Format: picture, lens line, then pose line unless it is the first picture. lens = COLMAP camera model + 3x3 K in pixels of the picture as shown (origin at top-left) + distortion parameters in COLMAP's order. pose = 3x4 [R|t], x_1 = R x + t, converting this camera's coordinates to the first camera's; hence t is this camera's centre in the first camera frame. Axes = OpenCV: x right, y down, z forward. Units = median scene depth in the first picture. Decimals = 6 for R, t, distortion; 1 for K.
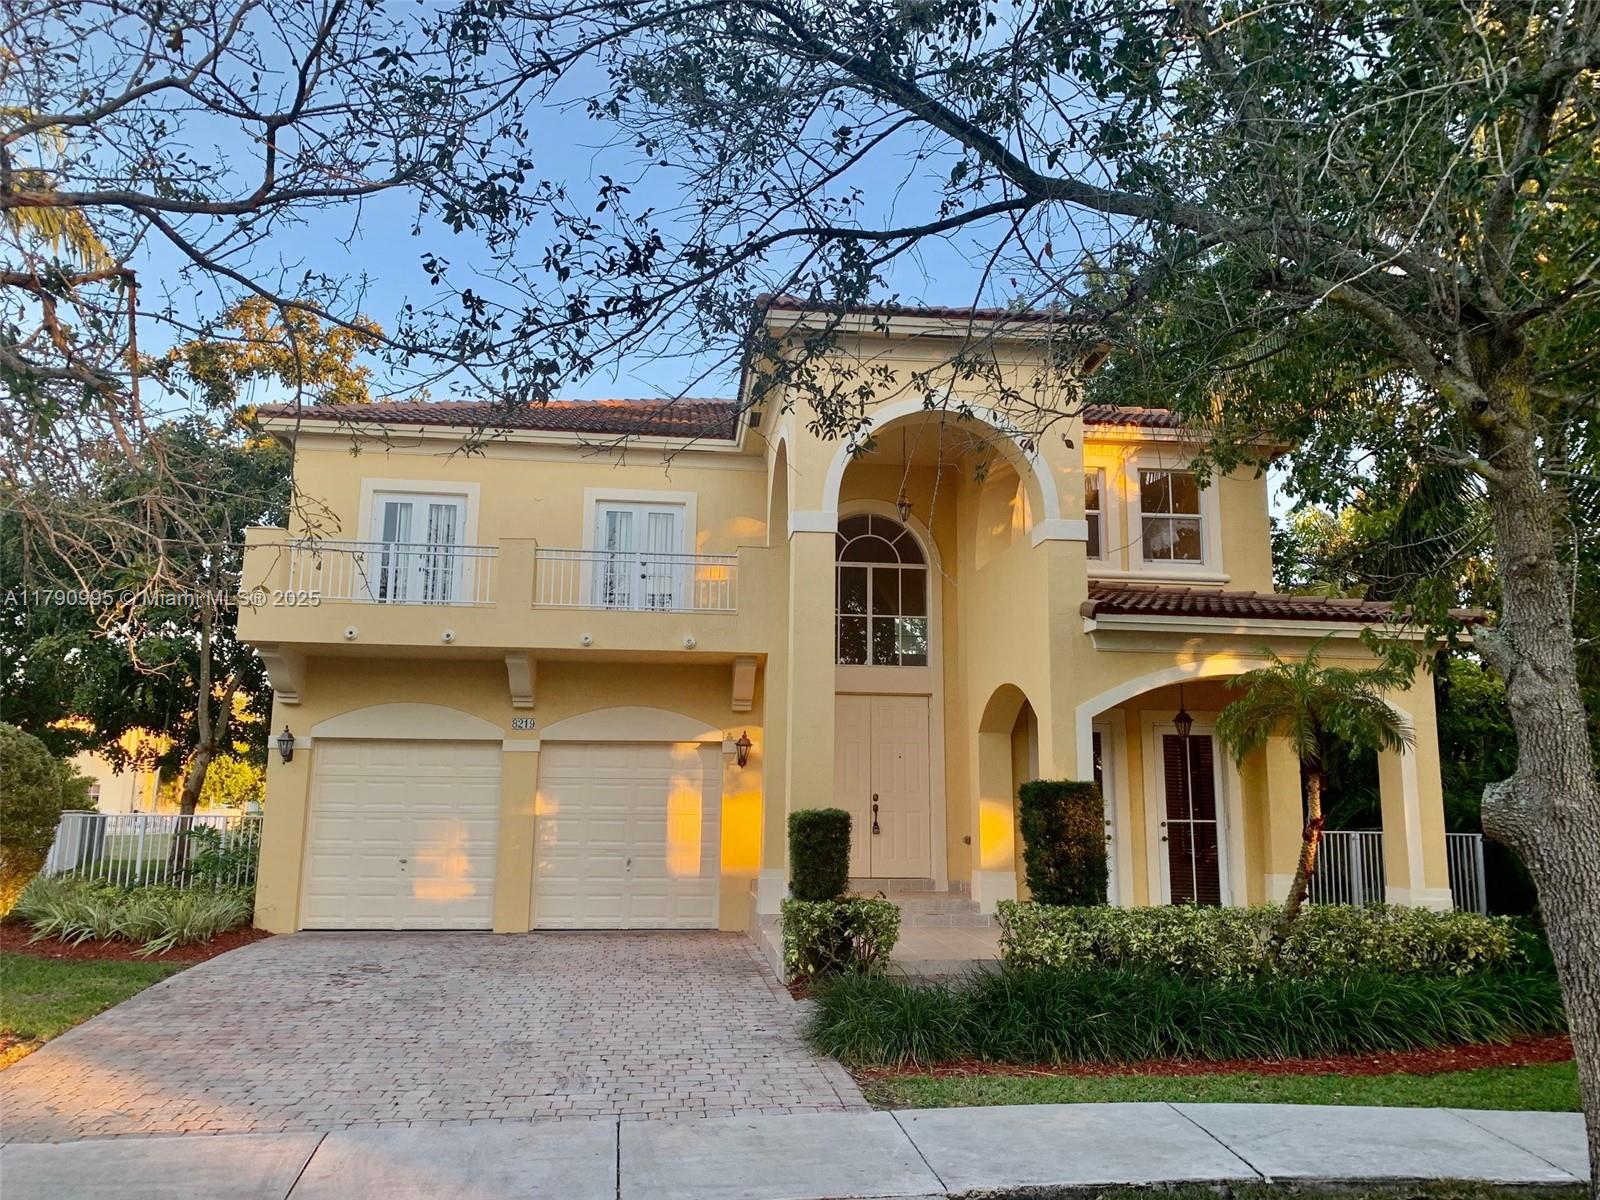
lens RADIAL K [[1209.3, 0, 794.7], [0, 1209.3, 590.4], [0, 0, 1]] dist [0.015860, -0.004742]
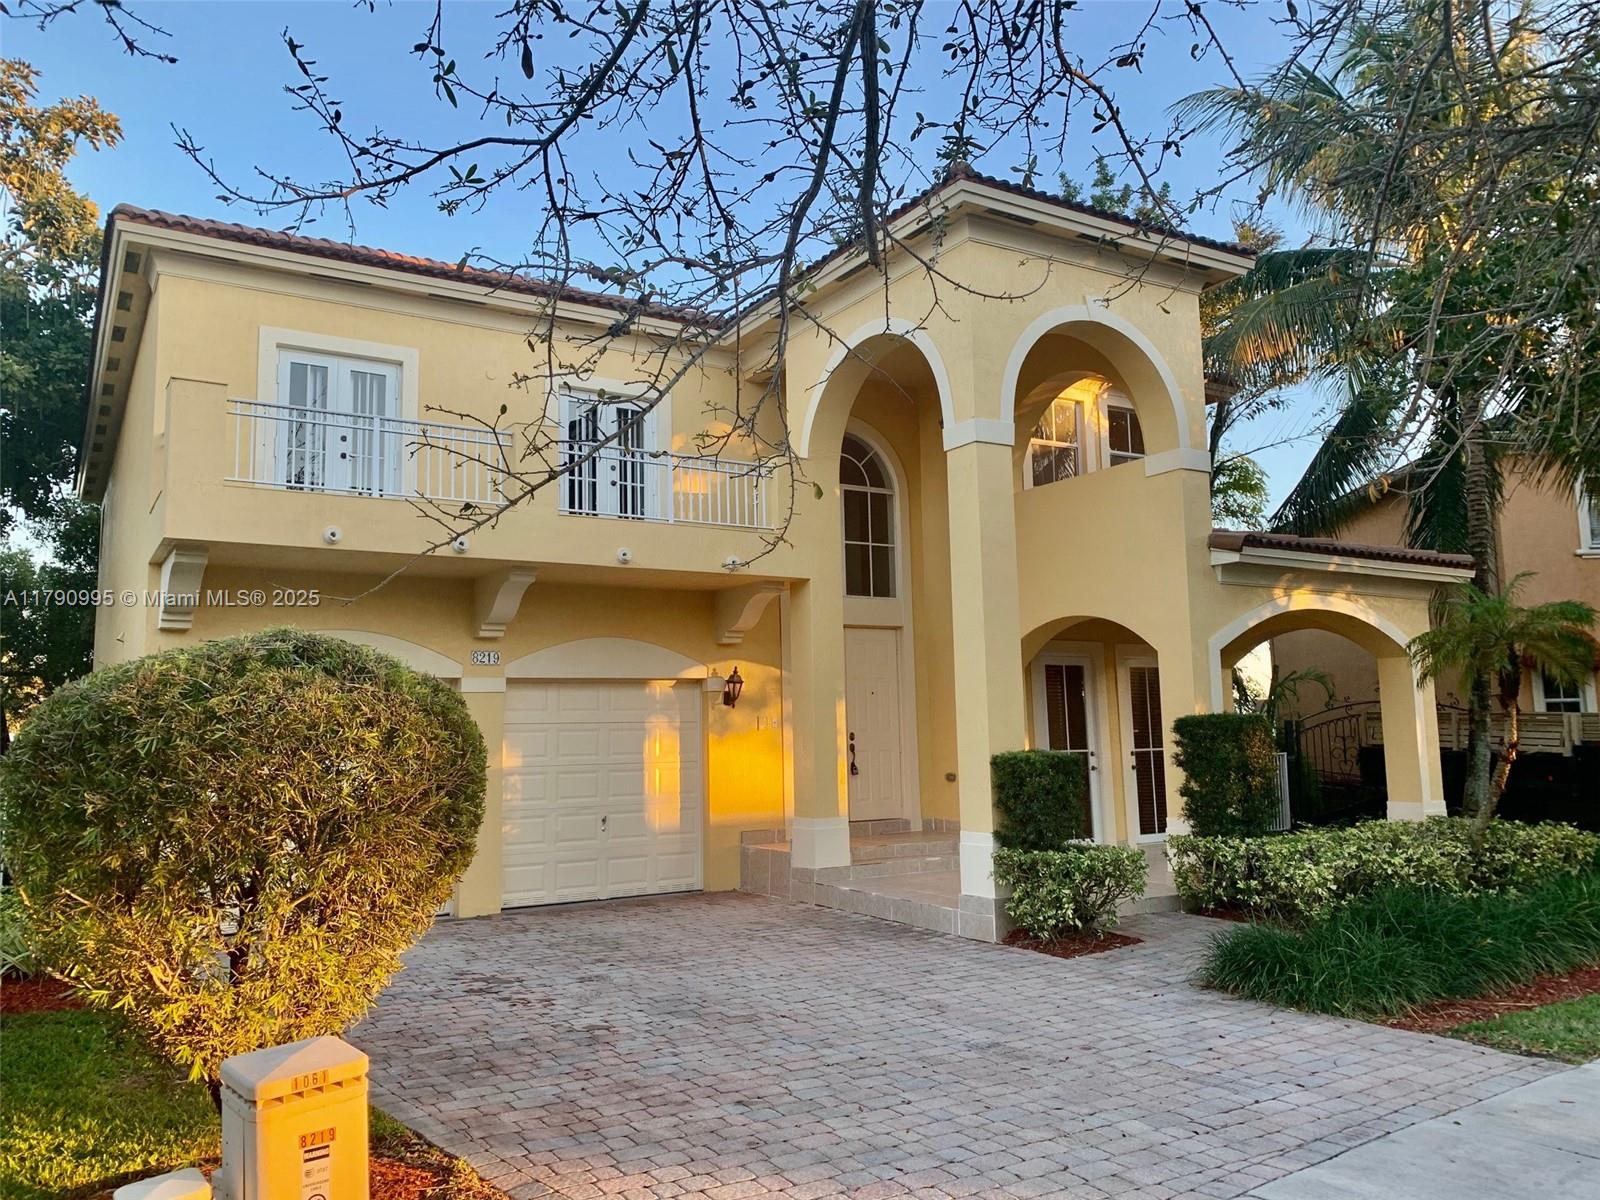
lens RADIAL K [[1209.3, 0, 795.2], [0, 1209.3, 602.7], [0, 0, 1]] dist [0.015860, -0.004742]
pose [[0.901440, 0.018298, 0.432516, -0.386315], [-0.044592, 0.997716, 0.050729, 0.023545], [-0.430600, -0.065016, 0.900198, 0.191149]]
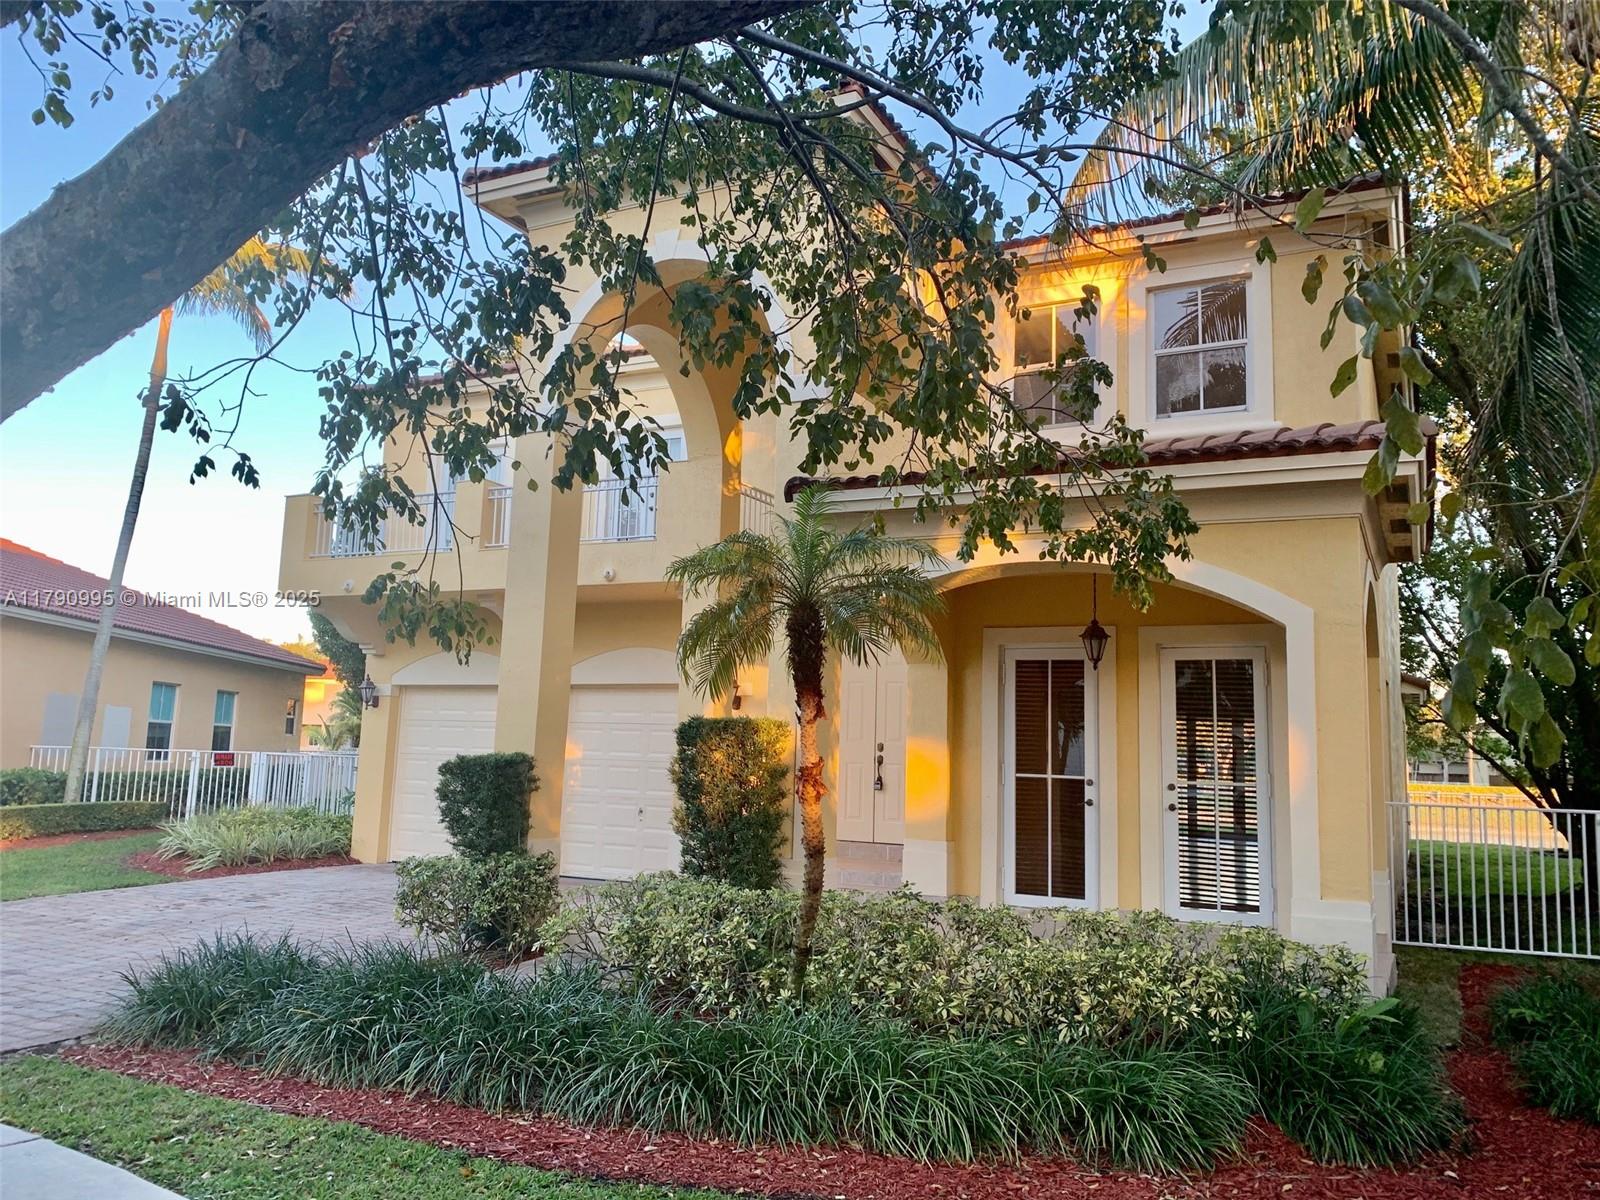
lens RADIAL K [[1209.3, 0, 807.8], [0, 1209.3, 608.9], [0, 0, 1]] dist [0.015860, -0.004742]
pose [[0.845267, -0.050620, -0.531941, 0.483095], [0.076775, 0.996679, 0.027153, 0.051458], [0.528799, -0.063791, 0.846346, 0.281923]]
